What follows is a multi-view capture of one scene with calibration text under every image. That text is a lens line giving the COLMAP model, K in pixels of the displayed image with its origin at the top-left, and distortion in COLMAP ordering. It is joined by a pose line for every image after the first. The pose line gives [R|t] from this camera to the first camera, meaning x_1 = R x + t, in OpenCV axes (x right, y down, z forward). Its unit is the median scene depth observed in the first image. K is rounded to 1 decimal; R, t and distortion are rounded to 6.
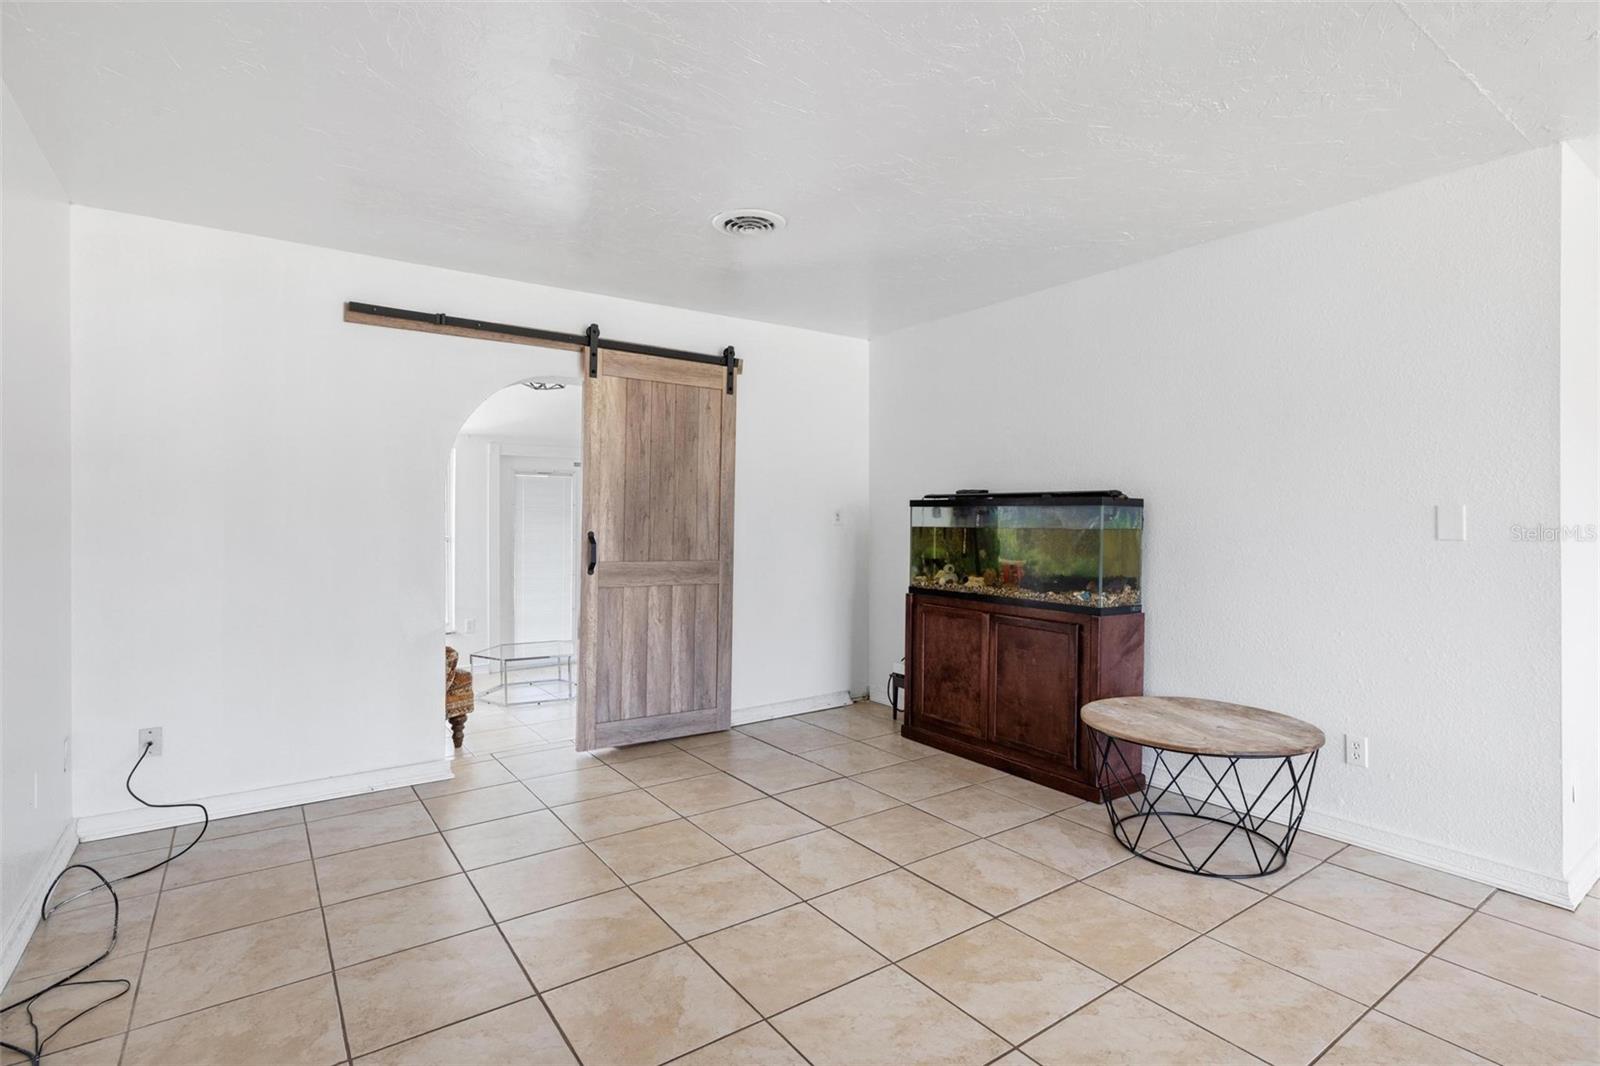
lens RADIAL K [[779.5, 0, 802.1], [0, 779.5, 519.8], [0, 0, 1]] dist [-0.003167, 0.000137]
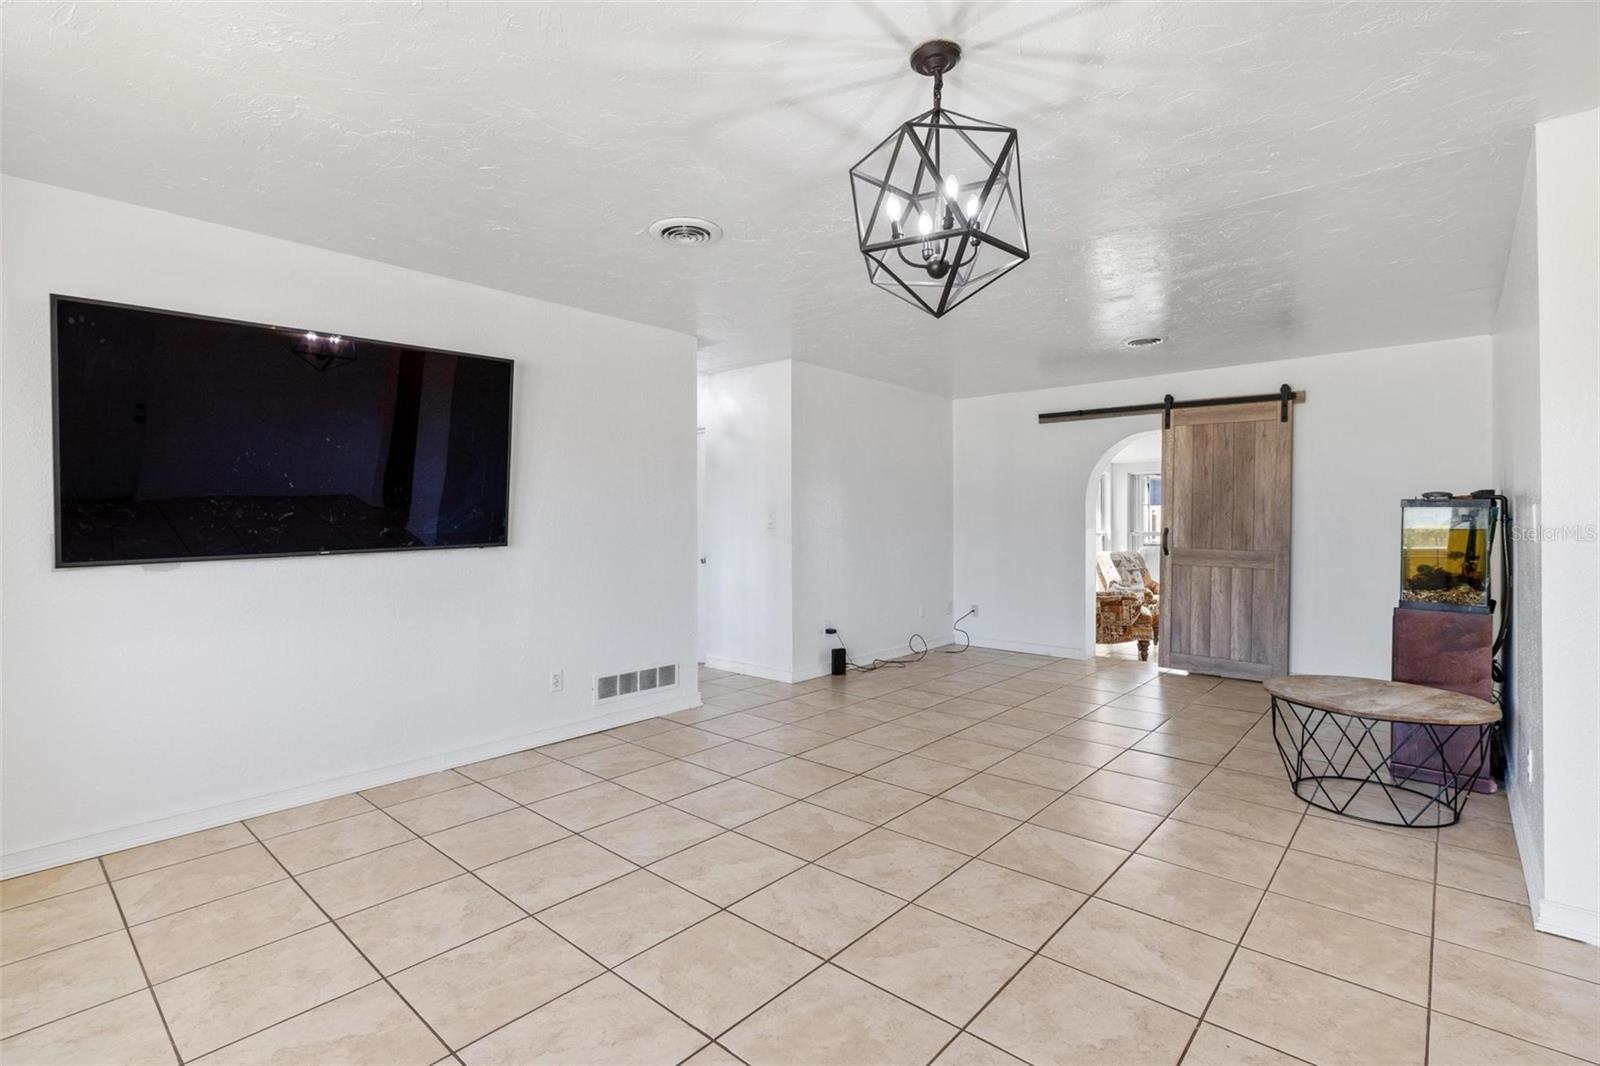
lens RADIAL K [[739.2, 0, 799.8], [0, 739.2, 518.0], [0, 0, 1]] dist [-0.010119, 0.001695]
pose [[0.226889, -0.002551, -0.973917, 0.991645], [-0.000804, 0.999996, -0.002806, 0.000210], [0.973920, 0.001419, 0.226886, -0.051079]]
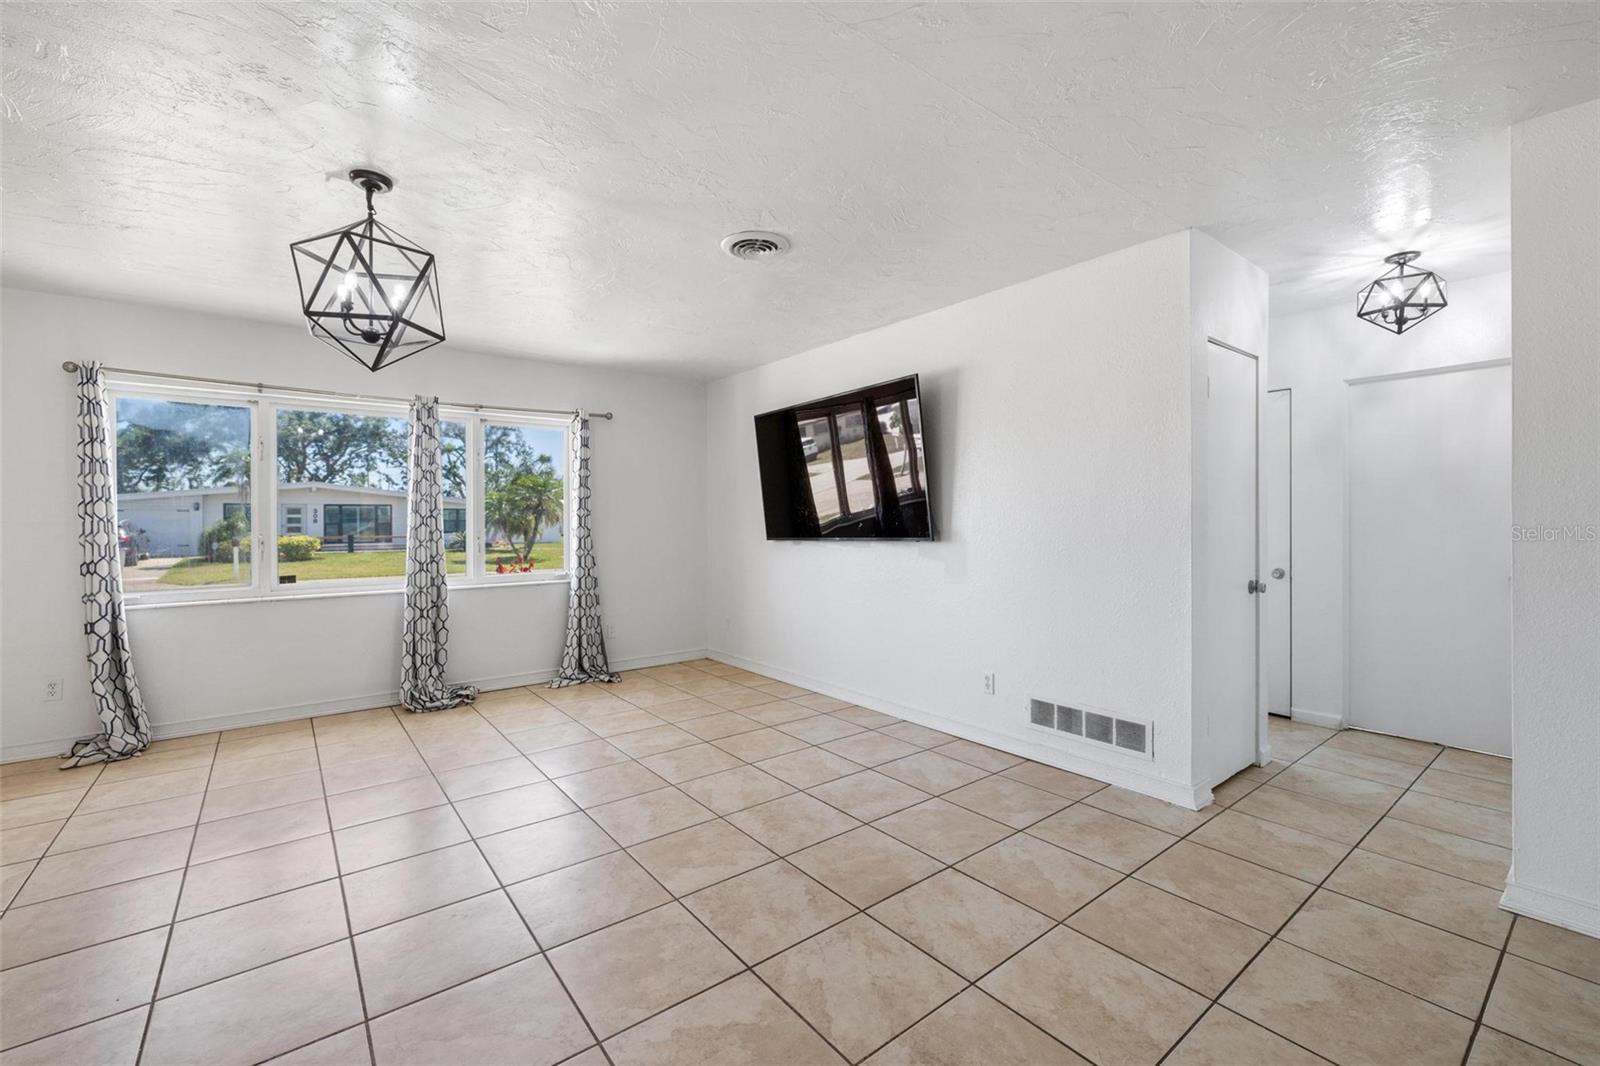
lens RADIAL K [[670.9, 0, 802.7], [0, 670.9, 519.6], [0, 0, 1]] dist [-0.003924, 0.001263]
pose [[-0.998658, 0.004373, -0.051597, 0.227465], [0.004120, 0.999979, 0.005018, -0.001467], [0.051618, 0.004798, -0.998655, 0.724099]]
